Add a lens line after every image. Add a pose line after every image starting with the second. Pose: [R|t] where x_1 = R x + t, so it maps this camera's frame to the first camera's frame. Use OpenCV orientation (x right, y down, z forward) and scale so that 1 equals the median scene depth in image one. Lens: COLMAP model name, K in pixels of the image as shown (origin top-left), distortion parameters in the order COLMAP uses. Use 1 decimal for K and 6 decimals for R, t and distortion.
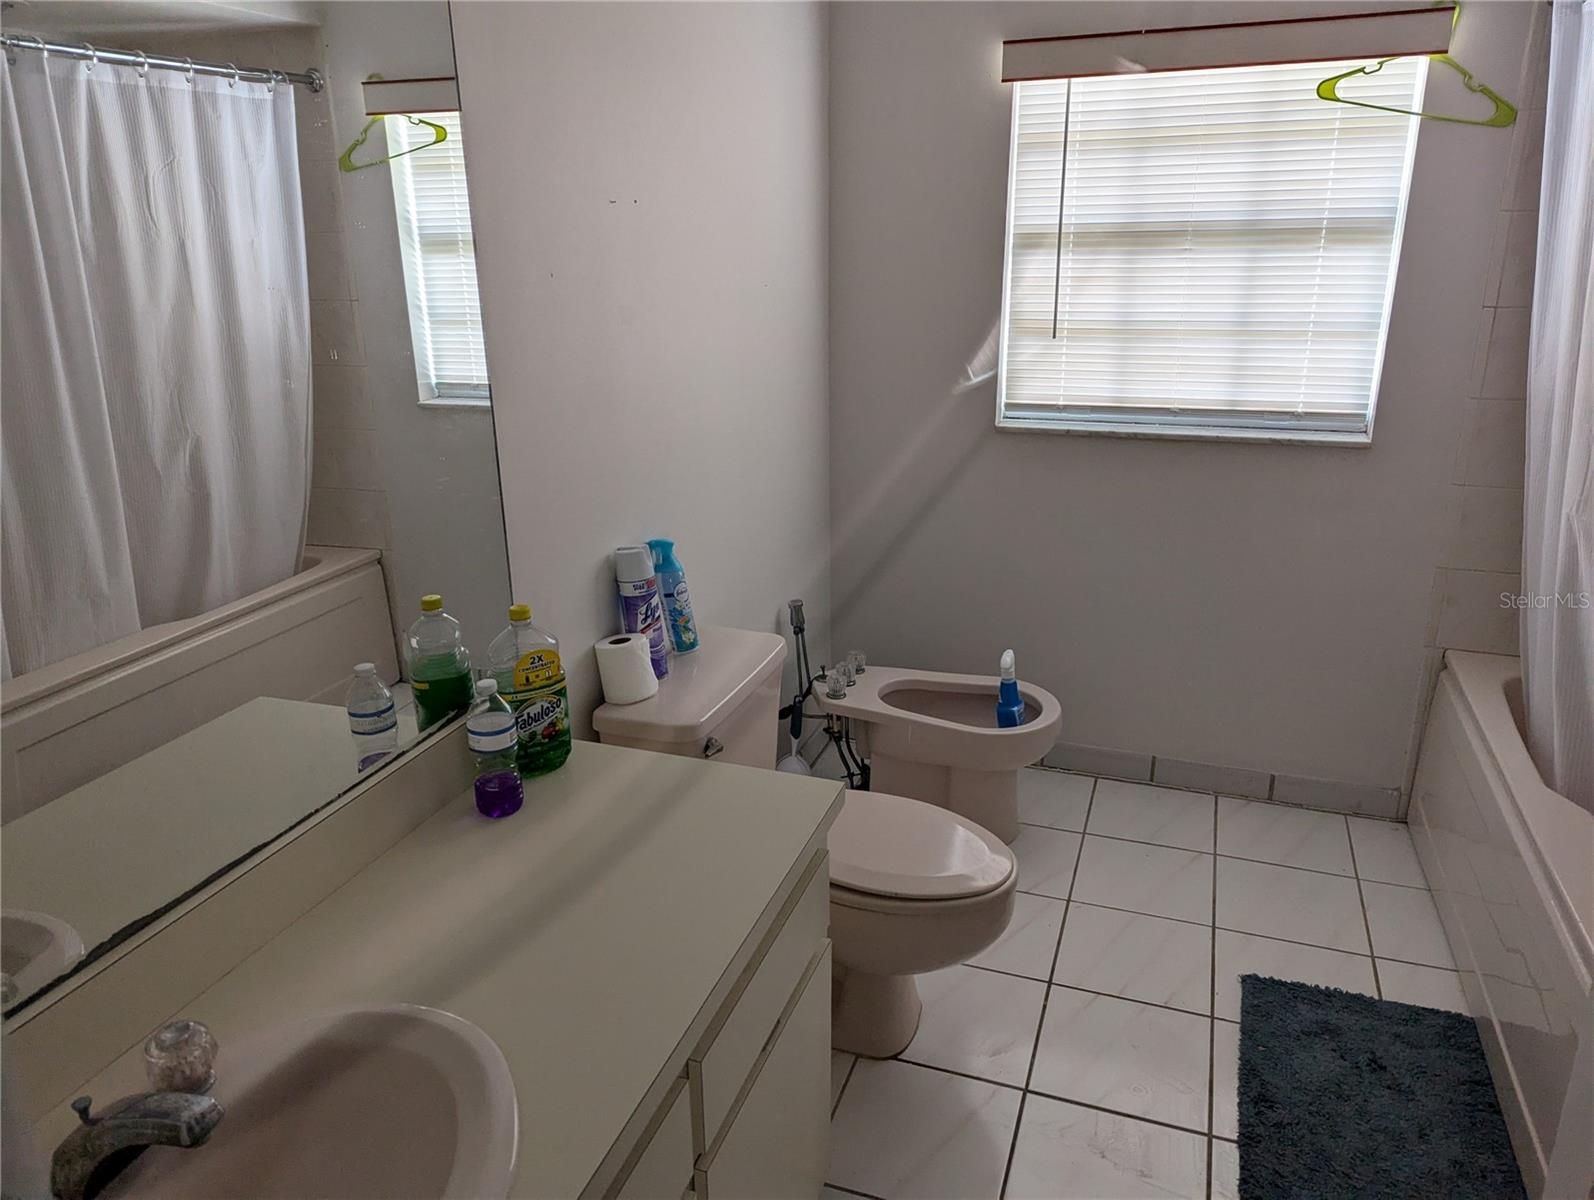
lens RADIAL K [[1127.3, 0, 793.8], [0, 1127.3, 582.5], [0, 0, 1]] dist [0.066950, -0.040563]
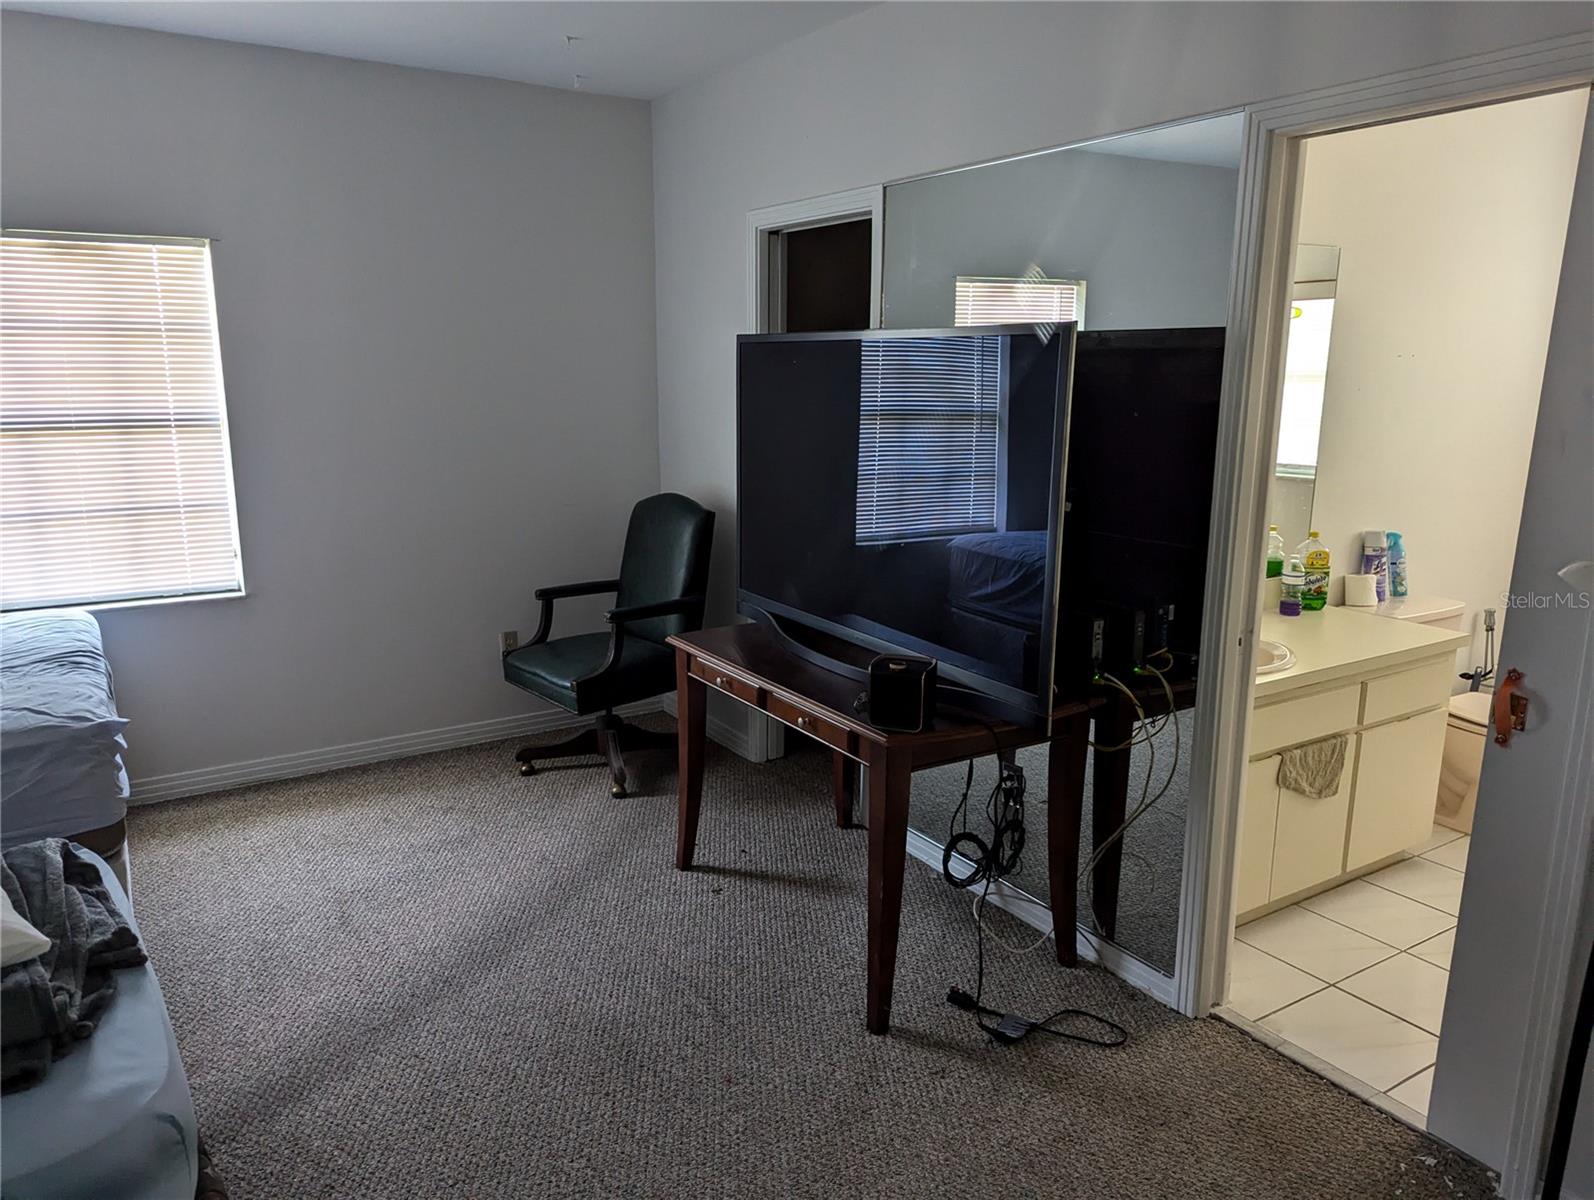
lens RADIAL K [[1127.3, 0, 793.8], [0, 1127.3, 582.5], [0, 0, 1]] dist [0.066950, -0.040563]
pose [[0.772772, 0.162875, -0.613429, 0.047214], [-0.230413, 0.972566, -0.032033, 0.052860], [0.591383, 0.166096, 0.789100, -0.181286]]
